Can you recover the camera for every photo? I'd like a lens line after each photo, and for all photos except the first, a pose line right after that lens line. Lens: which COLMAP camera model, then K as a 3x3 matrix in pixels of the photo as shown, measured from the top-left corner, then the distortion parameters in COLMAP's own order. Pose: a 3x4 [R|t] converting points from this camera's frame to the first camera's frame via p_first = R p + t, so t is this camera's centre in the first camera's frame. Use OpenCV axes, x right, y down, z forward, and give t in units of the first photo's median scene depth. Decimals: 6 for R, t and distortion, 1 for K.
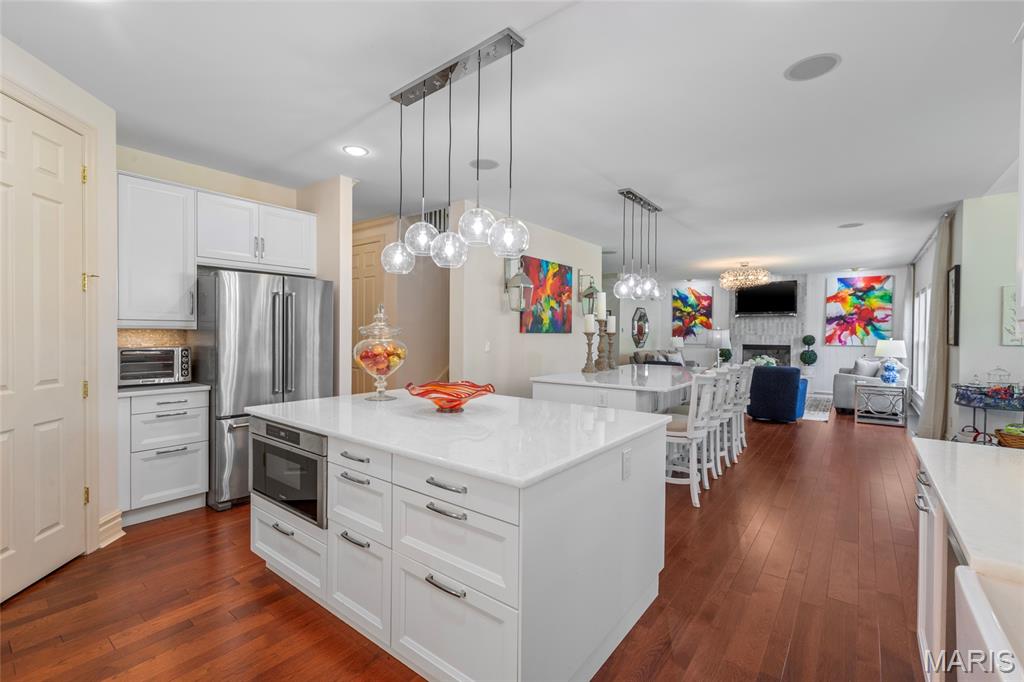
lens RADIAL K [[451.9, 0, 510.4], [0, 451.9, 338.3], [0, 0, 1]] dist [0.001010, 0.000065]
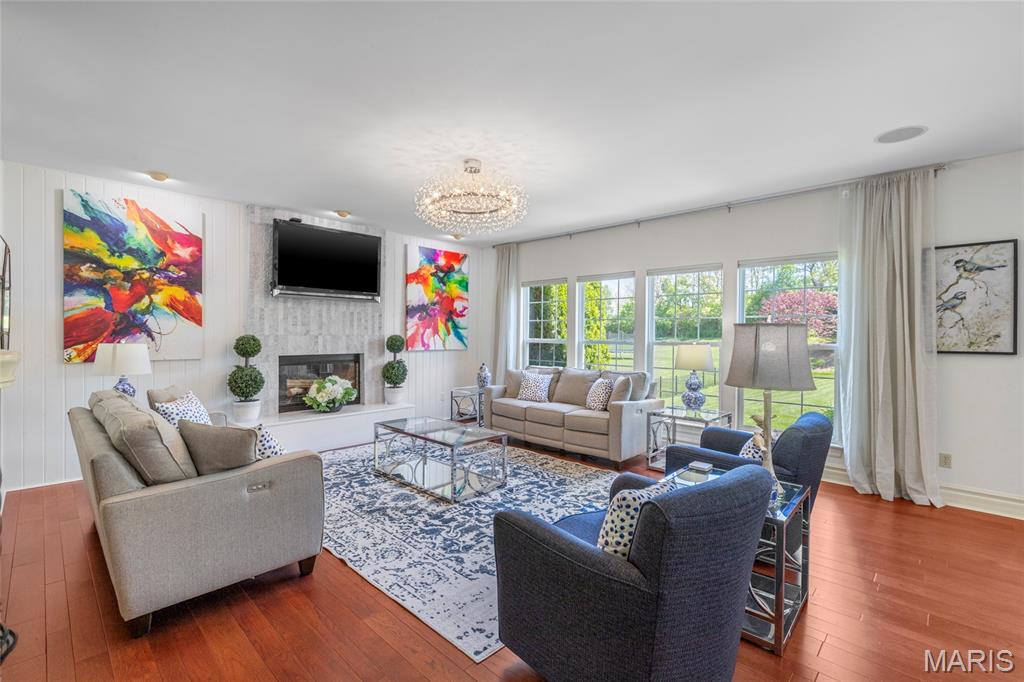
lens RADIAL K [[451.9, 0, 510.4], [0, 451.9, 338.3], [0, 0, 1]] dist [0.001010, 0.000065]
pose [[0.111524, -0.017011, 0.993616, 0.099194], [0.005327, 0.999849, 0.016520, -0.012206], [-0.993747, 0.003451, 0.111598, 0.832062]]
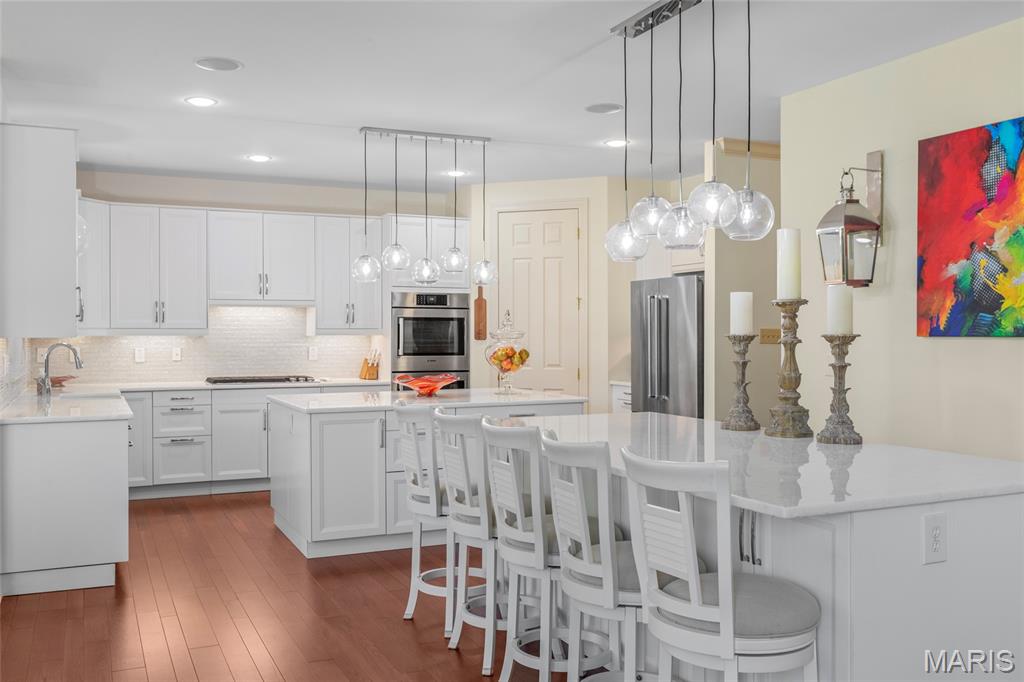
lens RADIAL K [[915.1, 0, 509.2], [0, 915.1, 336.9], [0, 0, 1]] dist [-0.002594, -0.003983]
pose [[-0.461260, -0.003047, -0.887260, 0.516761], [-0.013761, 0.999898, 0.003720, -0.005644], [0.887158, 0.013926, -0.461256, 0.601024]]
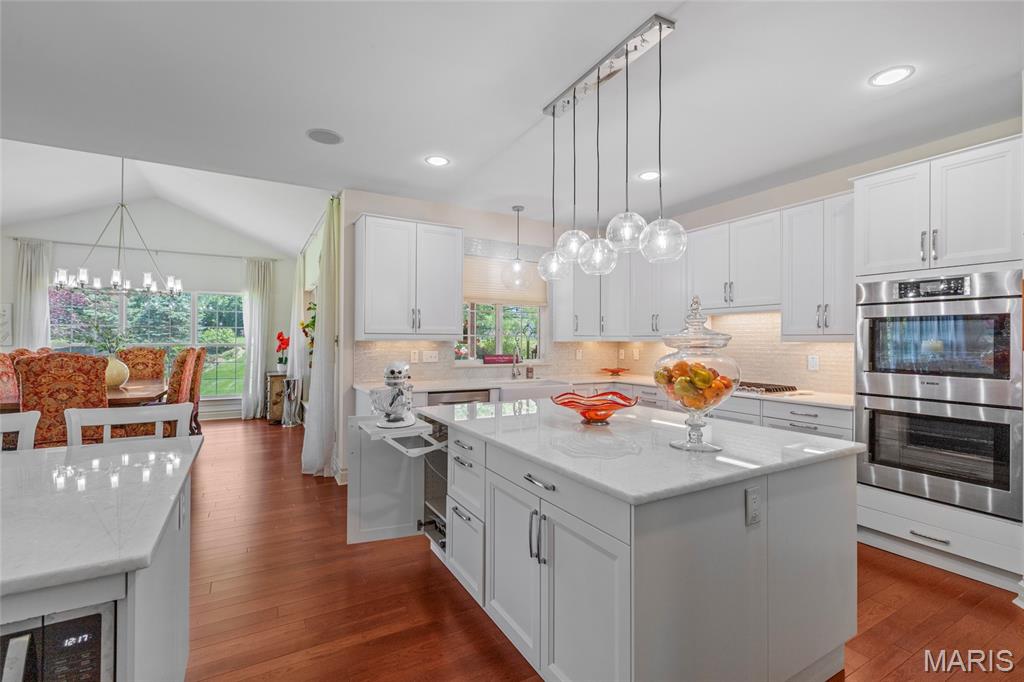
lens RADIAL K [[454.8, 0, 510.7], [0, 454.8, 337.7], [0, 0, 1]] dist [0.001597, 0.000117]
pose [[-0.923783, -0.009865, 0.382790, -0.082932], [-0.006930, 0.999935, 0.009044, -0.007217], [-0.382854, 0.005702, -0.923791, 0.489550]]
